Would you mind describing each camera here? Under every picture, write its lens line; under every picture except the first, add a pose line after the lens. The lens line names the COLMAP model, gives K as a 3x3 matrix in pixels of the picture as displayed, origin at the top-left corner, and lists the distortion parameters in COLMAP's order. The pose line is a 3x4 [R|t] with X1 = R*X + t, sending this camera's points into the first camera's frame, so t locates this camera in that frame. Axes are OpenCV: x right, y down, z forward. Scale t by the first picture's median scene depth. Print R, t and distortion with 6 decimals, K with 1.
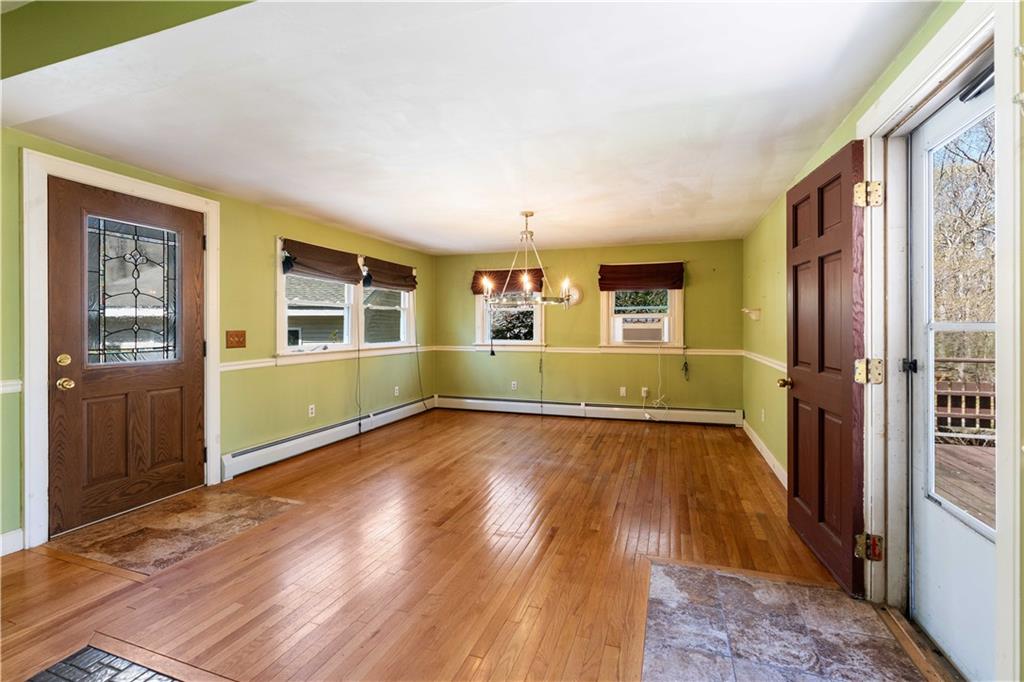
lens RADIAL K [[462.2, 0, 512.8], [0, 462.2, 331.1], [0, 0, 1]] dist [-0.013209, 0.000110]
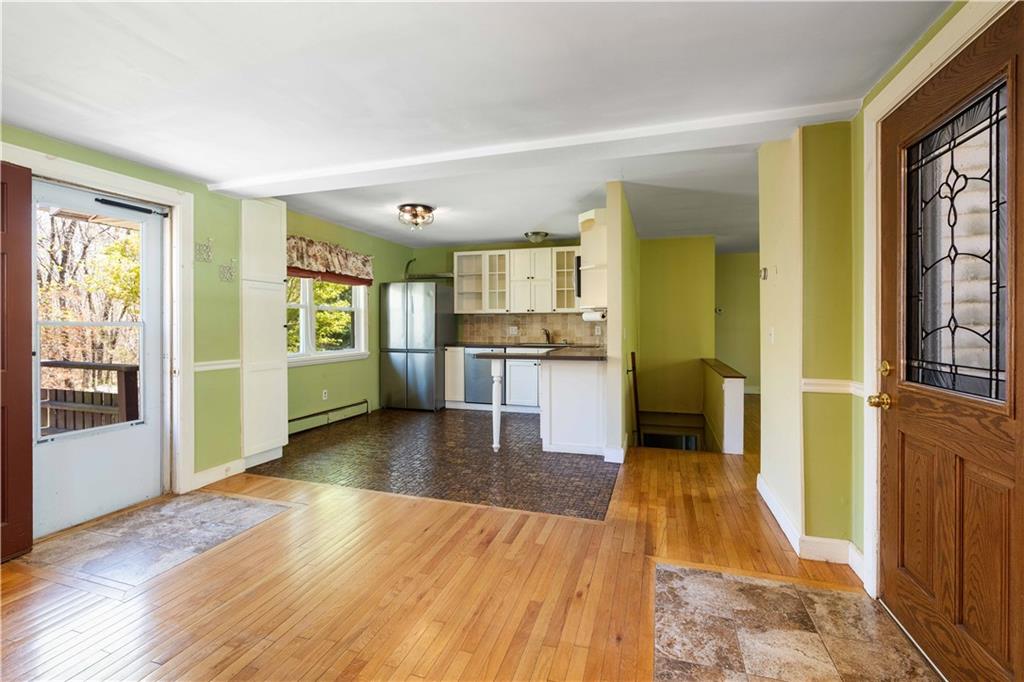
lens RADIAL K [[462.2, 0, 511.9], [0, 462.2, 331.8], [0, 0, 1]] dist [-0.013209, 0.000110]
pose [[-0.999814, -0.000669, -0.019291, -0.402349], [-0.001142, 0.999698, 0.024556, -0.013726], [0.019268, 0.024574, -0.999512, 1.821688]]
